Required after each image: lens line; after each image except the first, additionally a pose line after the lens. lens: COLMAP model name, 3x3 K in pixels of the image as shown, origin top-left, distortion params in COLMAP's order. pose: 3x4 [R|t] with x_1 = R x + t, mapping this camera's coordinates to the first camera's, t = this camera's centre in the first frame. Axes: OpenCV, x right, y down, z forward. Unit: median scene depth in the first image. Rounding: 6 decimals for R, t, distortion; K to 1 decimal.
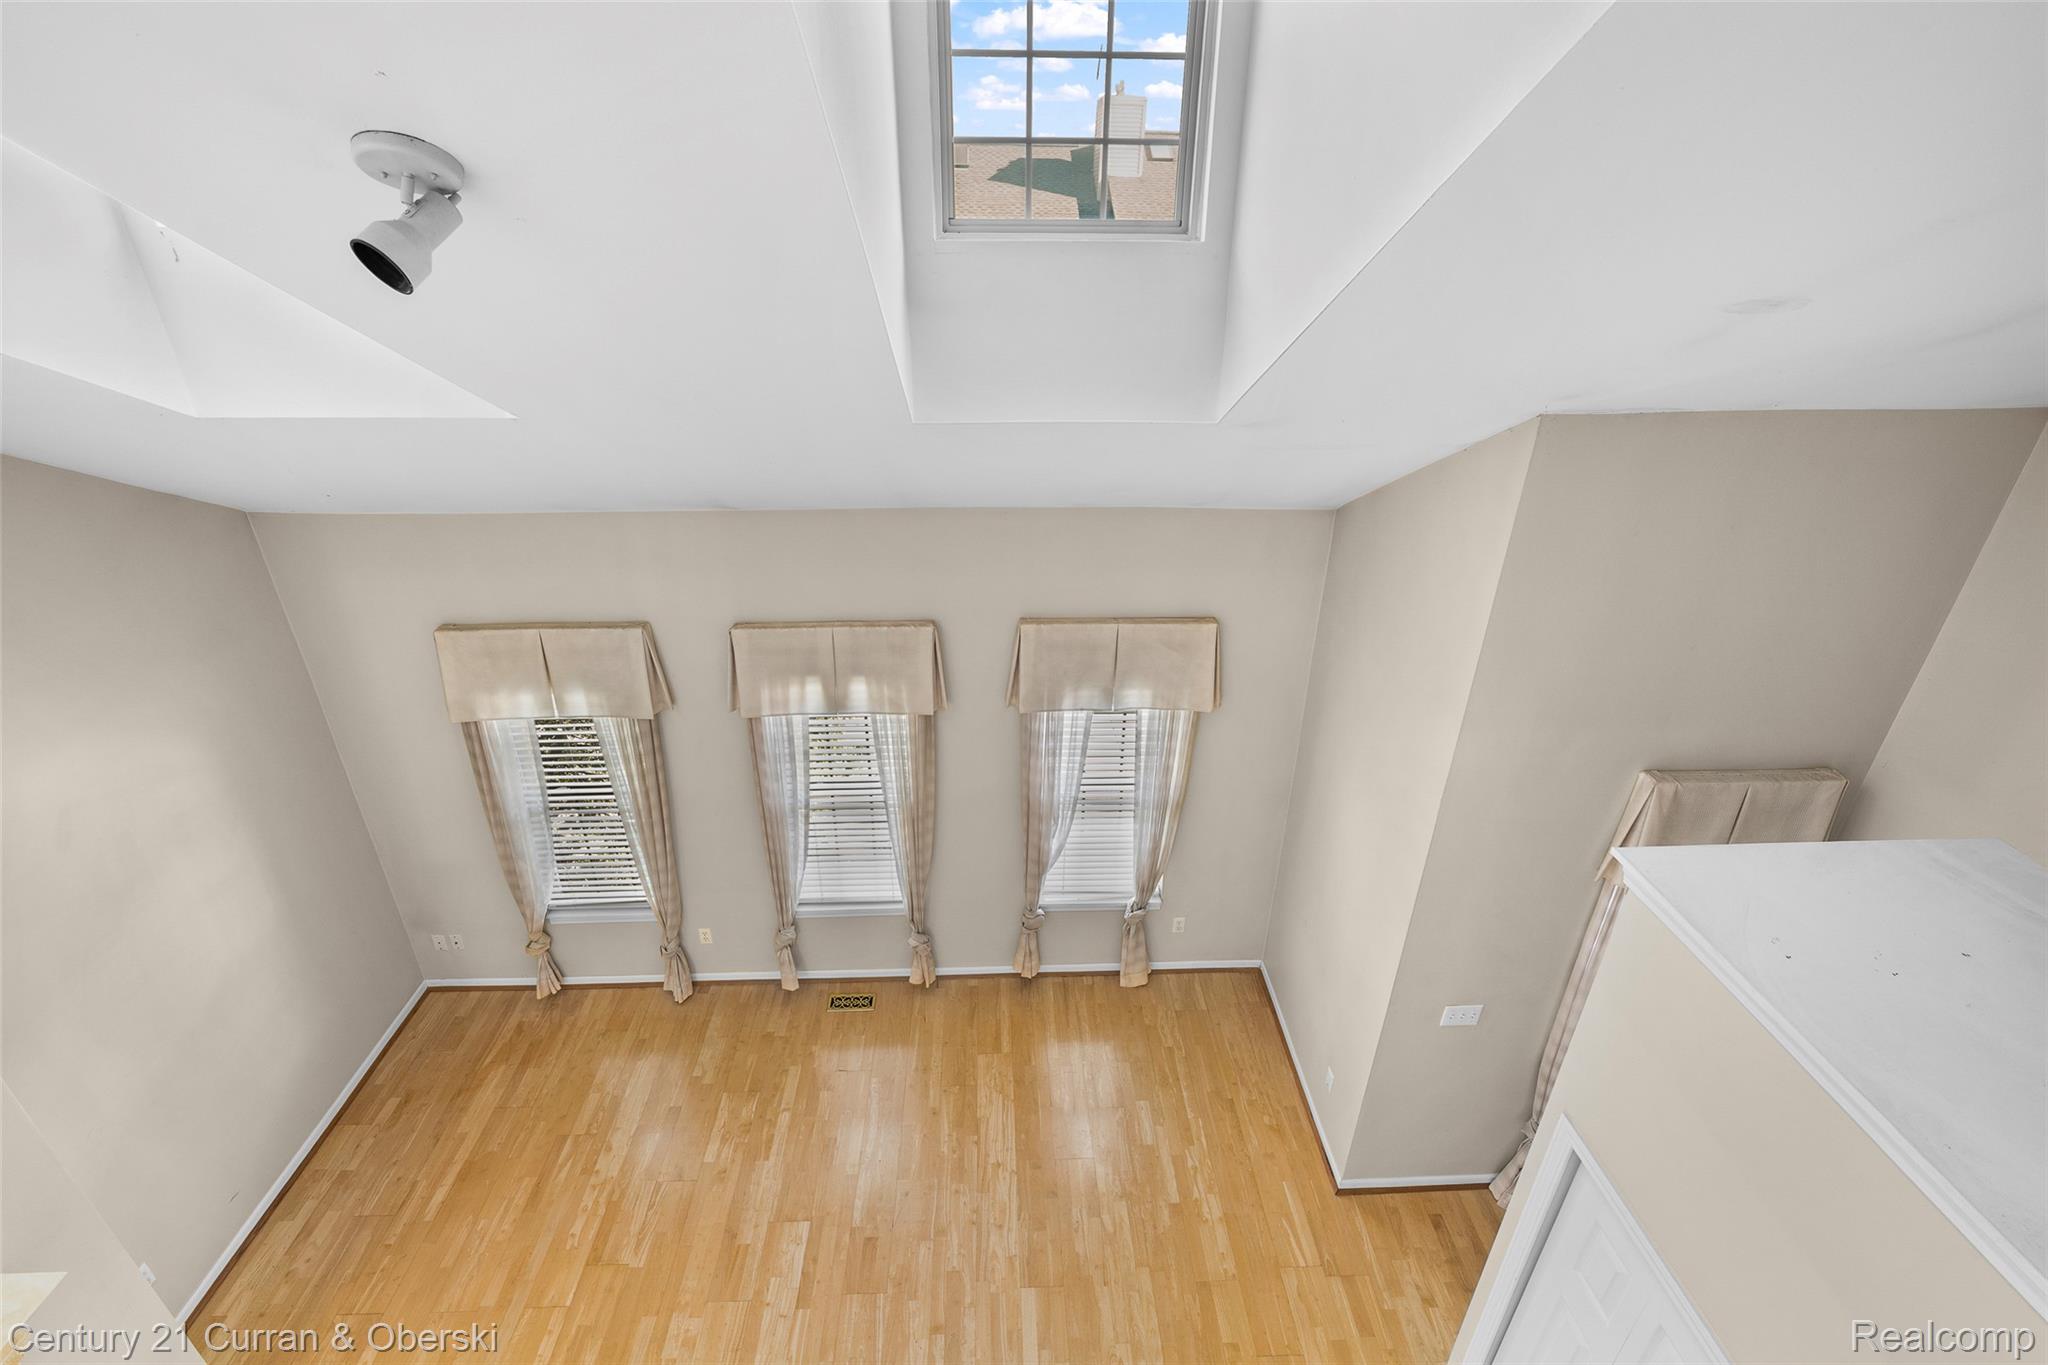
lens RADIAL K [[932.1, 0, 1014.0], [0, 932.1, 675.8], [0, 0, 1]] dist [0.001000, -0.001158]
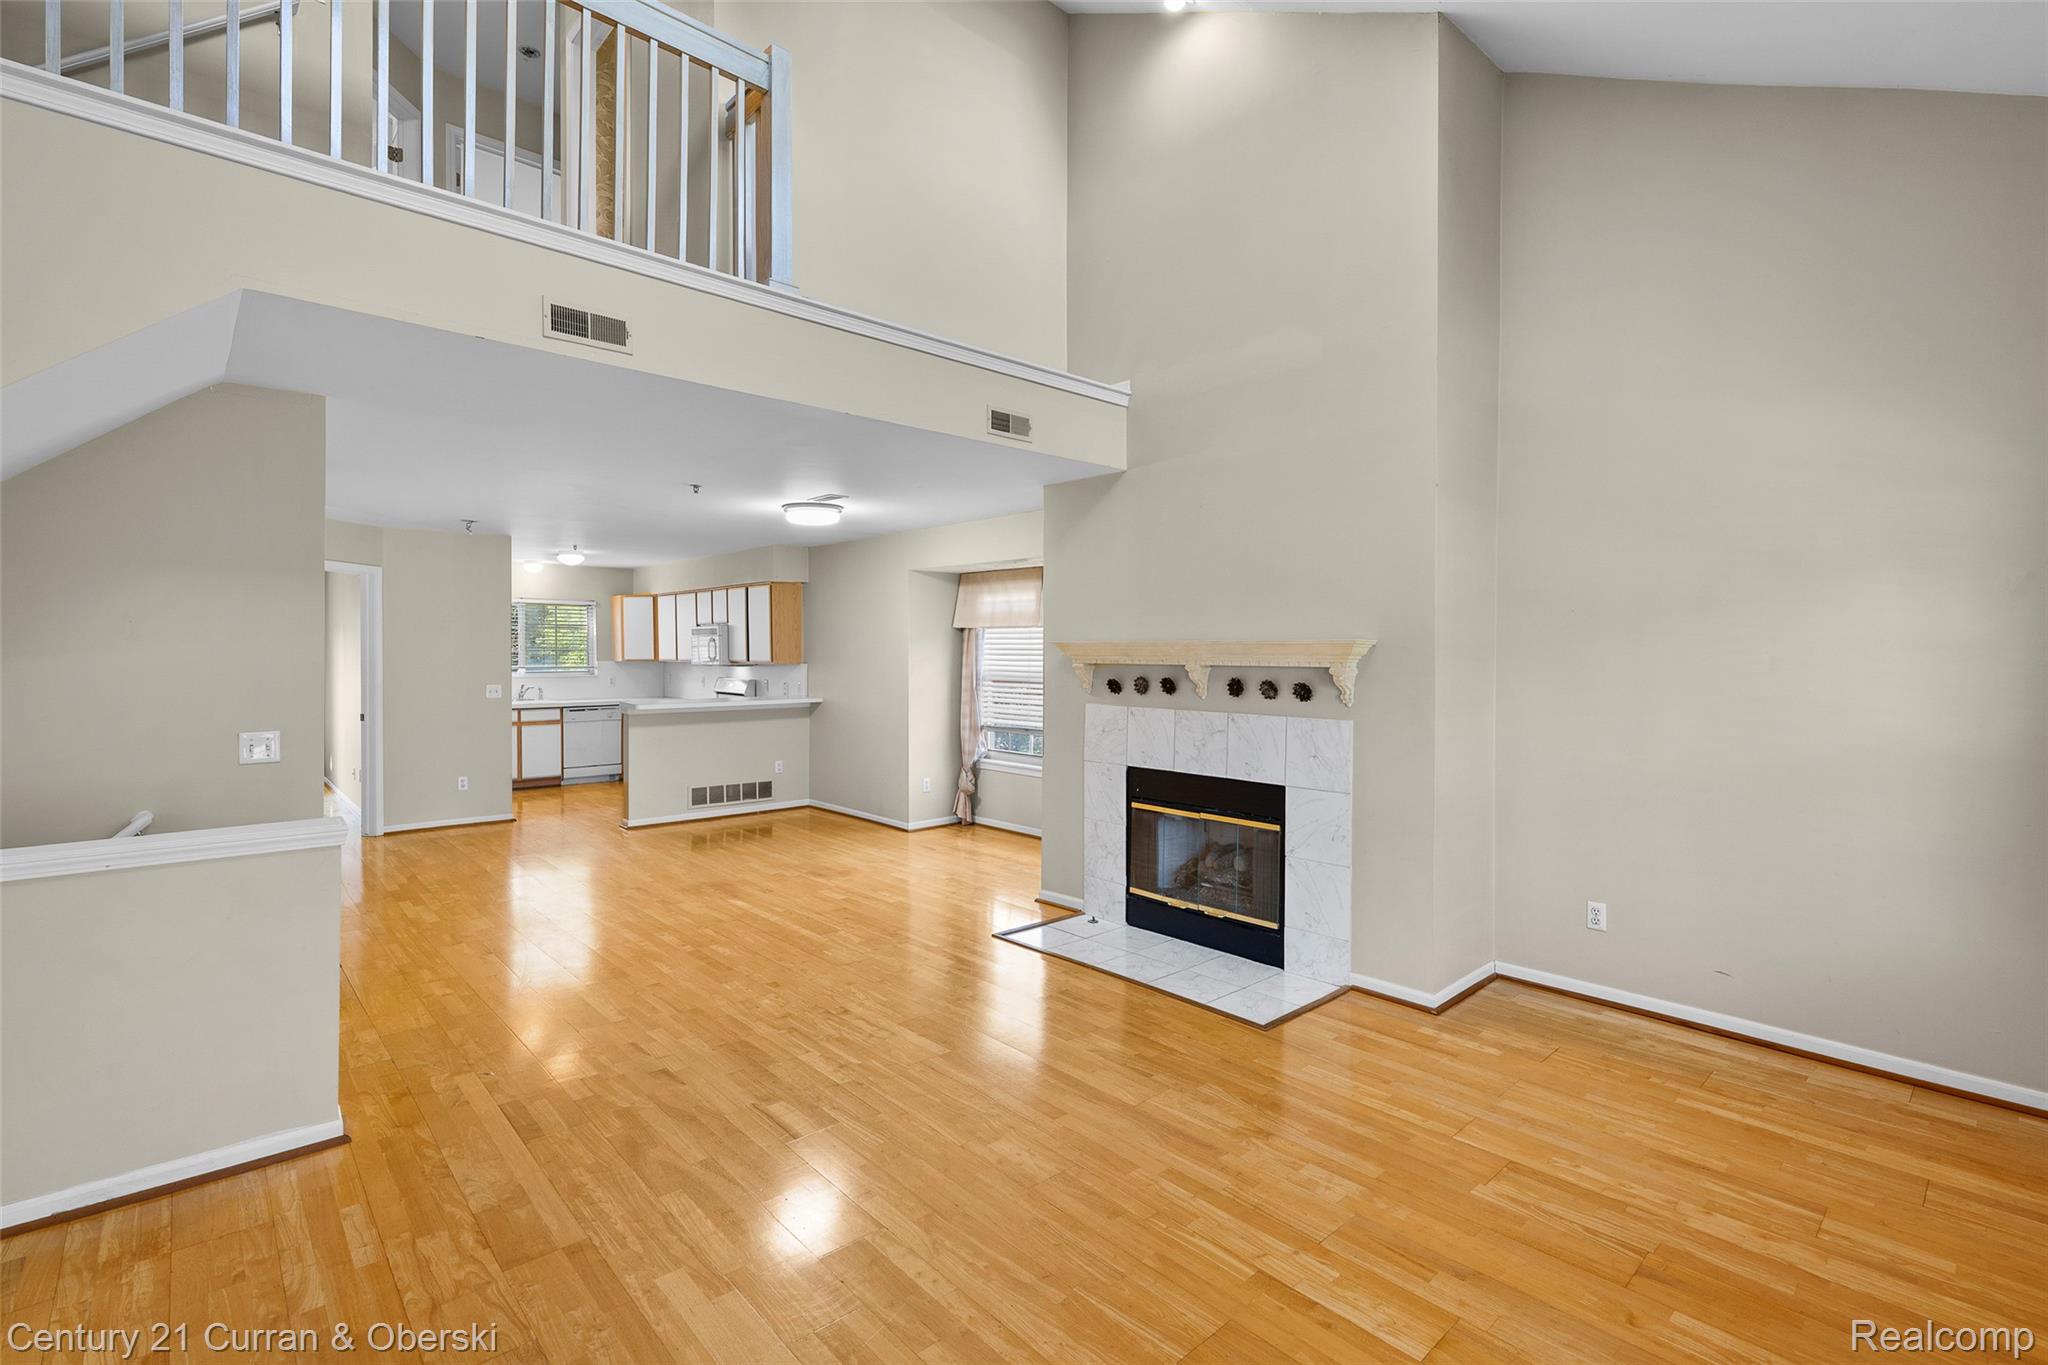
lens RADIAL K [[932.1, 0, 1016.9], [0, 932.1, 663.5], [0, 0, 1]] dist [0.001000, -0.001158]
pose [[-0.767369, -0.009838, -0.641131, 0.214747], [-0.308080, 0.882566, 0.355197, 0.188105], [0.562346, 0.470086, -0.680284, 1.021547]]
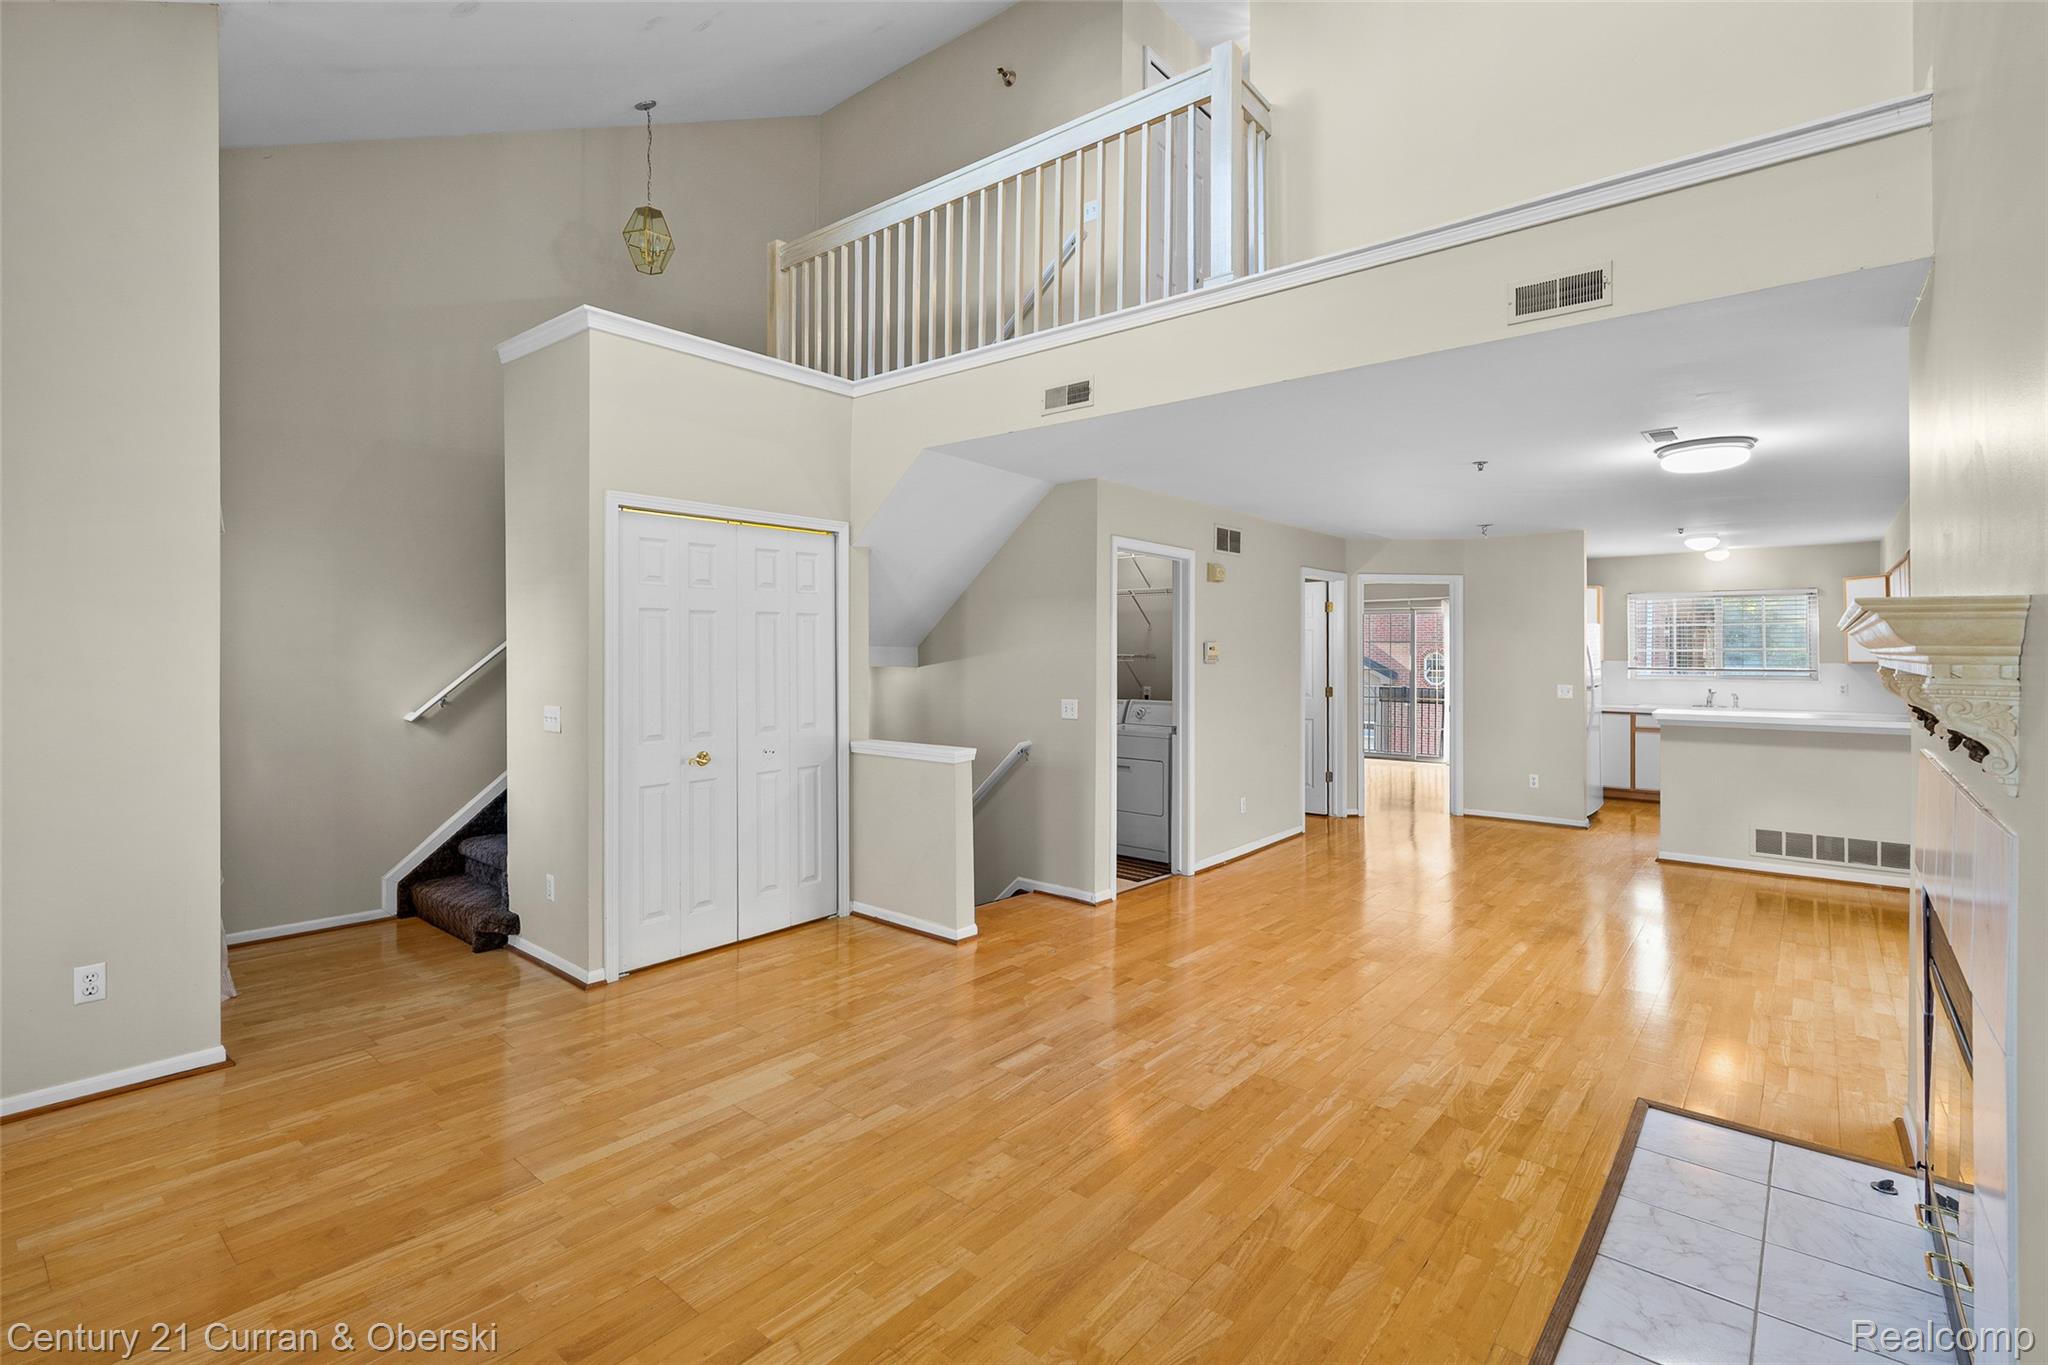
lens RADIAL K [[932.1, 0, 1031.7], [0, 932.1, 647.0], [0, 0, 1]] dist [0.001000, -0.001158]
pose [[-0.745181, -0.011261, 0.666767, -0.595153], [0.296379, 0.890089, 0.346267, 0.205825], [-0.597381, 0.455647, -0.659940, 0.974785]]
